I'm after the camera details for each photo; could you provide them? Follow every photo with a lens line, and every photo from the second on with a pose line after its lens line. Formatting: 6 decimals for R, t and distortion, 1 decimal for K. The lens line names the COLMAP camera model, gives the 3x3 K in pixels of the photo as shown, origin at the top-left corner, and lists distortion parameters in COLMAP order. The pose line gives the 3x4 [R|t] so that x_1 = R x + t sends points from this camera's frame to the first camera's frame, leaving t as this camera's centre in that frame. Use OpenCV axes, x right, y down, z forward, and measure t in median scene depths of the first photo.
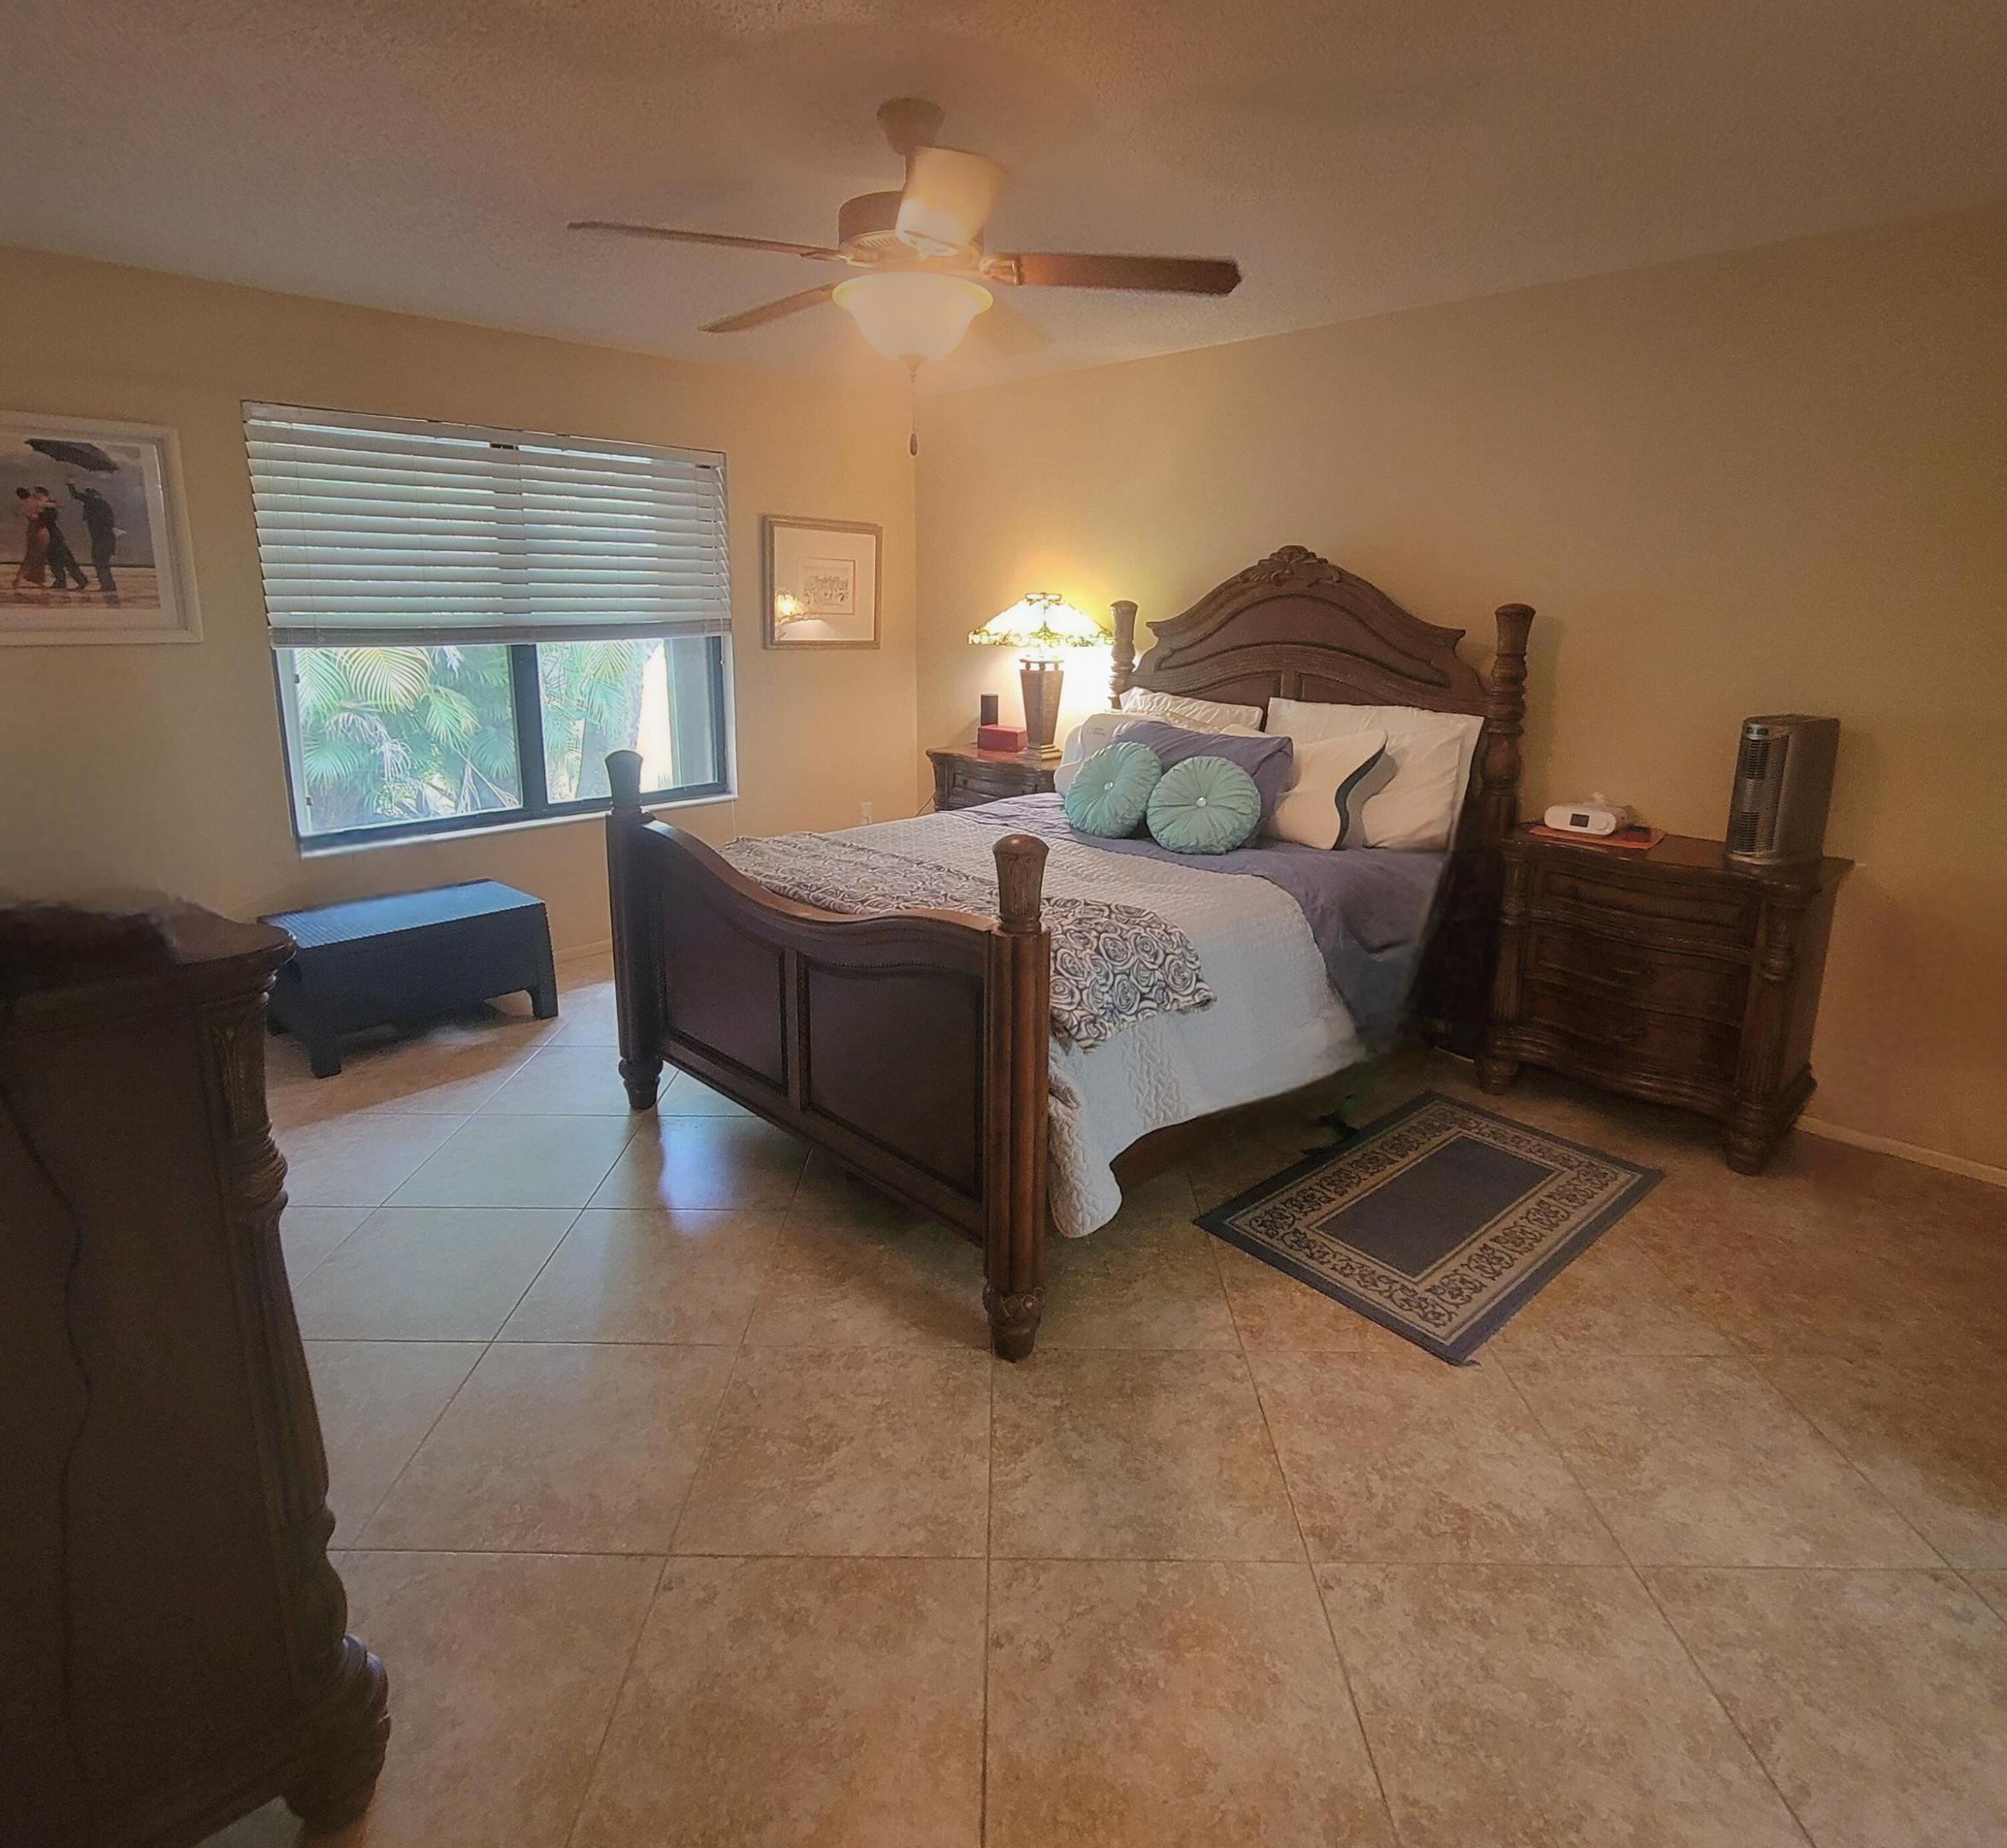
lens RADIAL K [[1155.2, 0, 973.1], [0, 1155.2, 856.1], [0, 0, 1]] dist [-0.002225, -0.003260]
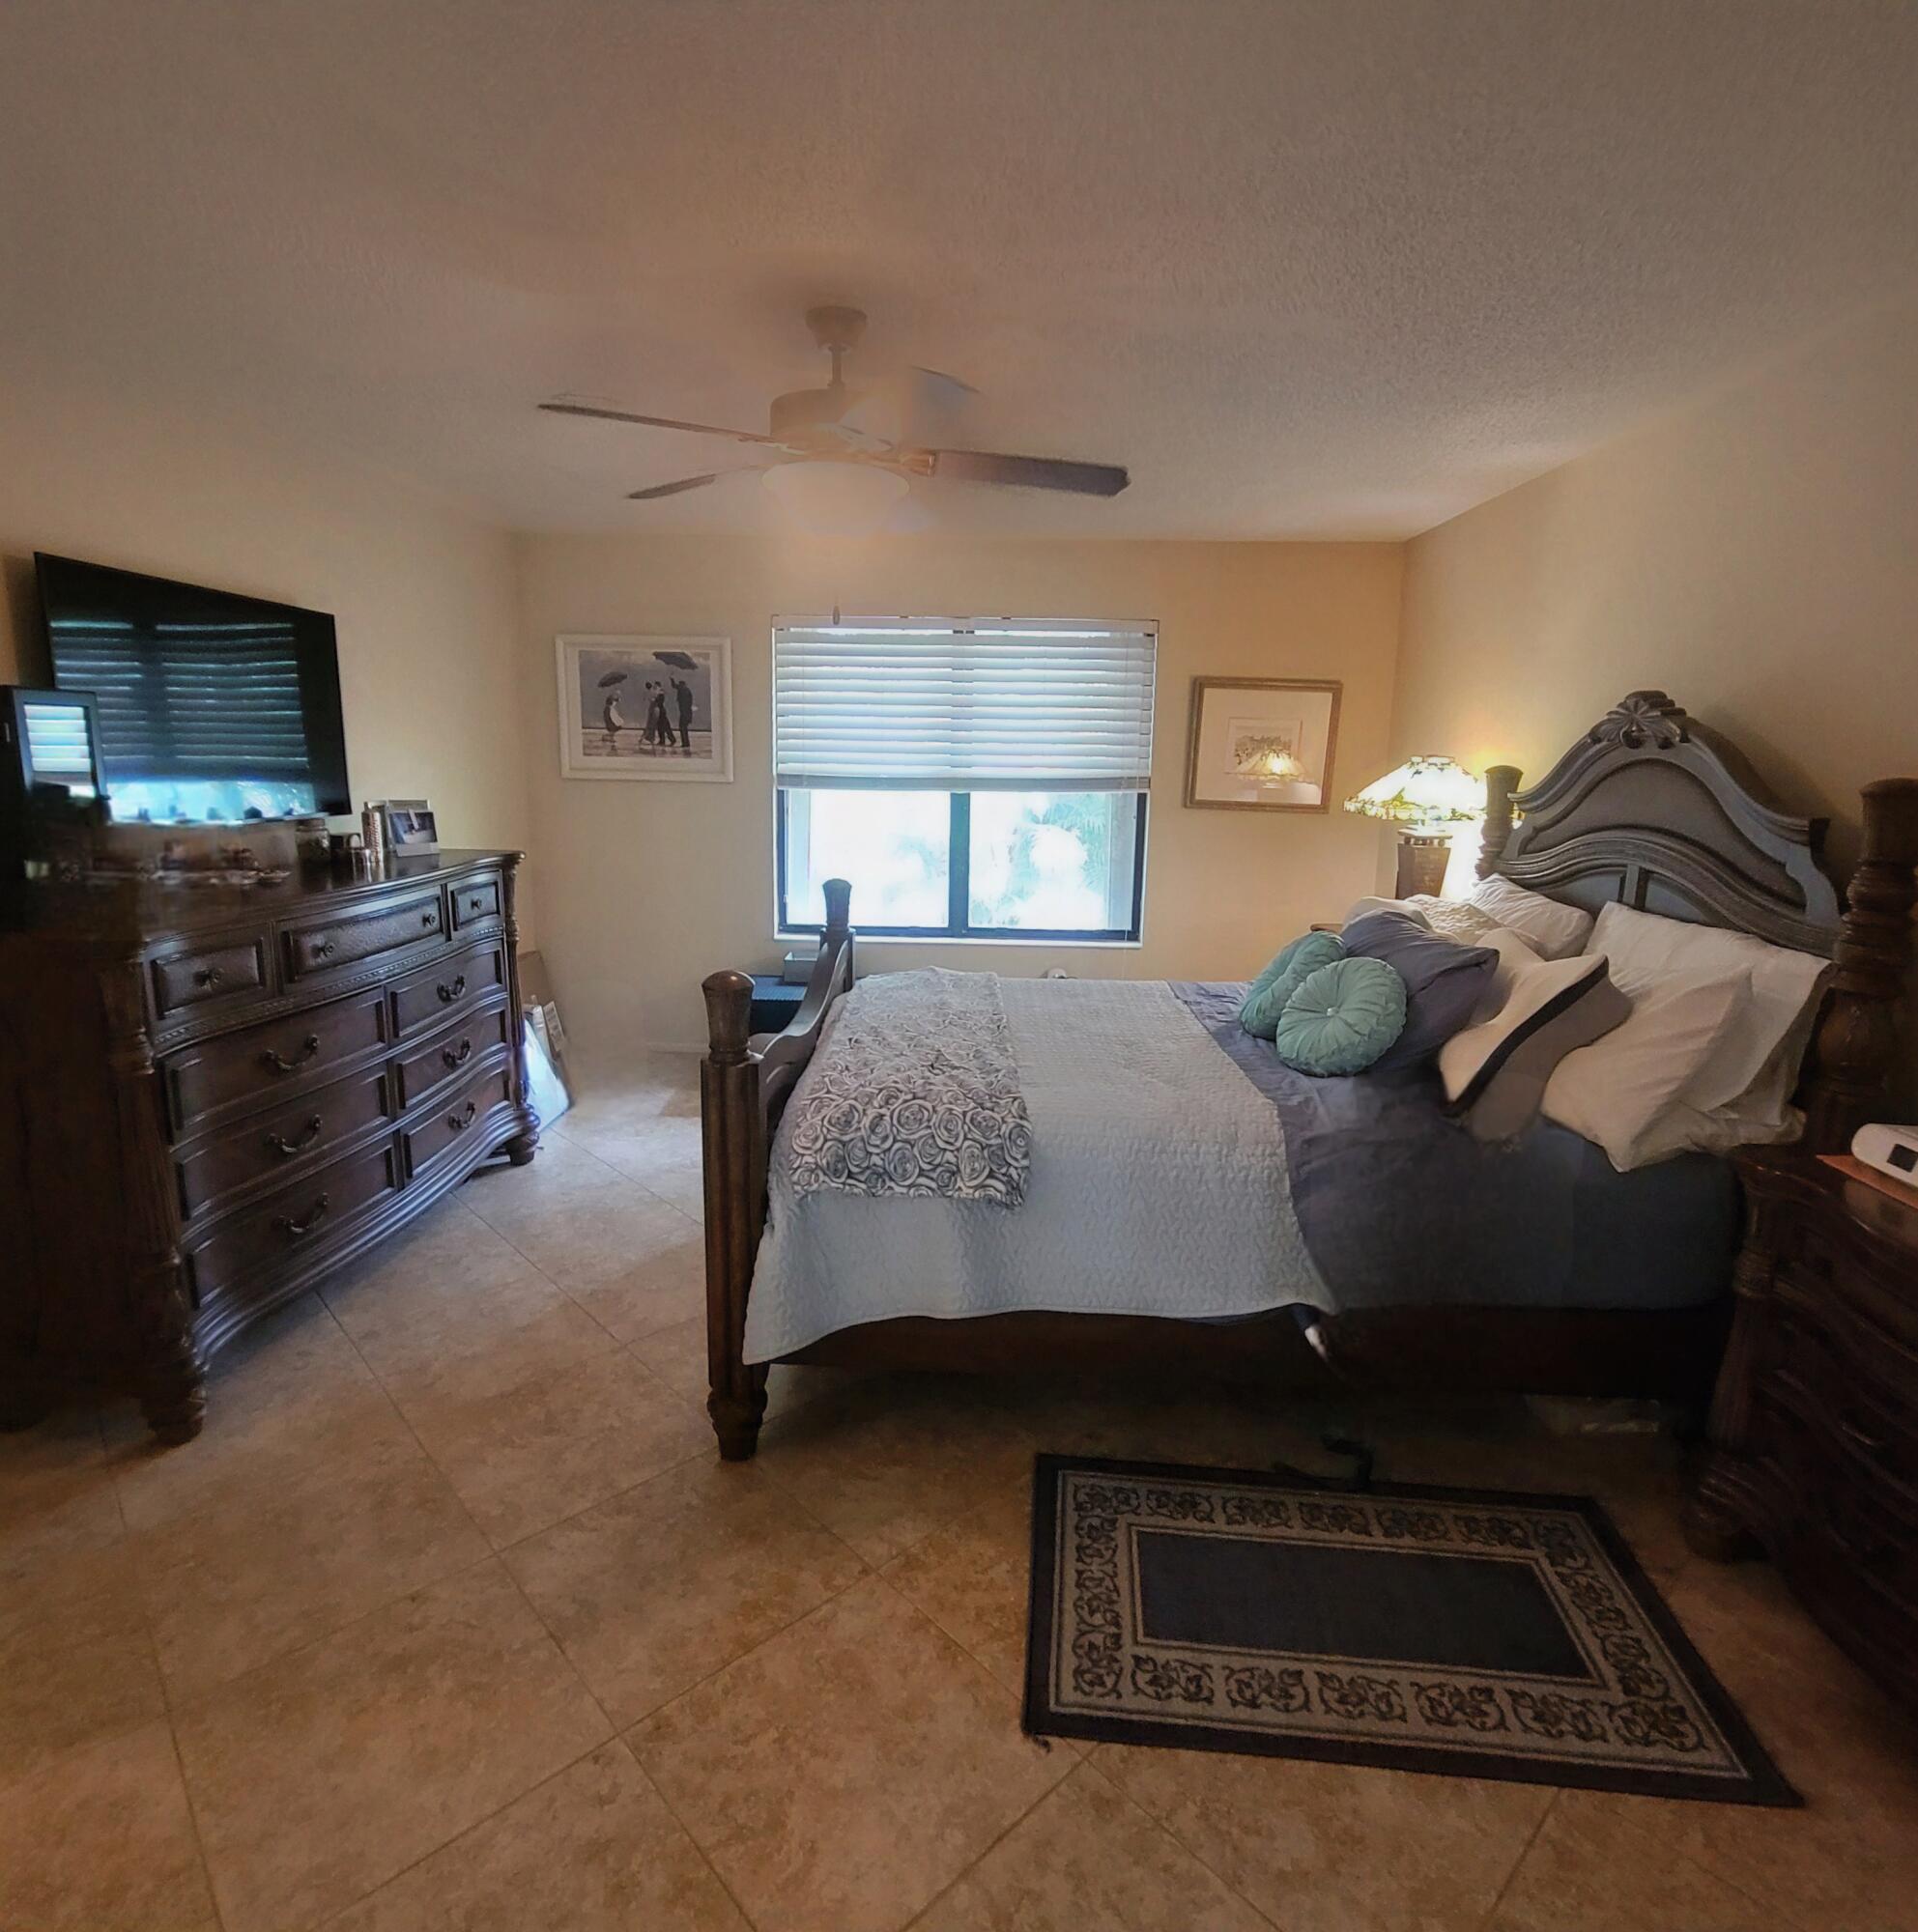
lens RADIAL K [[1106.7, 0, 959.4], [0, 1106.7, 968.1], [0, 0, 1]] dist [-0.001165, -0.000177]
pose [[0.670027, 0.149201, -0.727189, 0.631343], [-0.172568, 0.984063, 0.042903, -0.069727], [0.722000, 0.096744, 0.685096, 0.295731]]
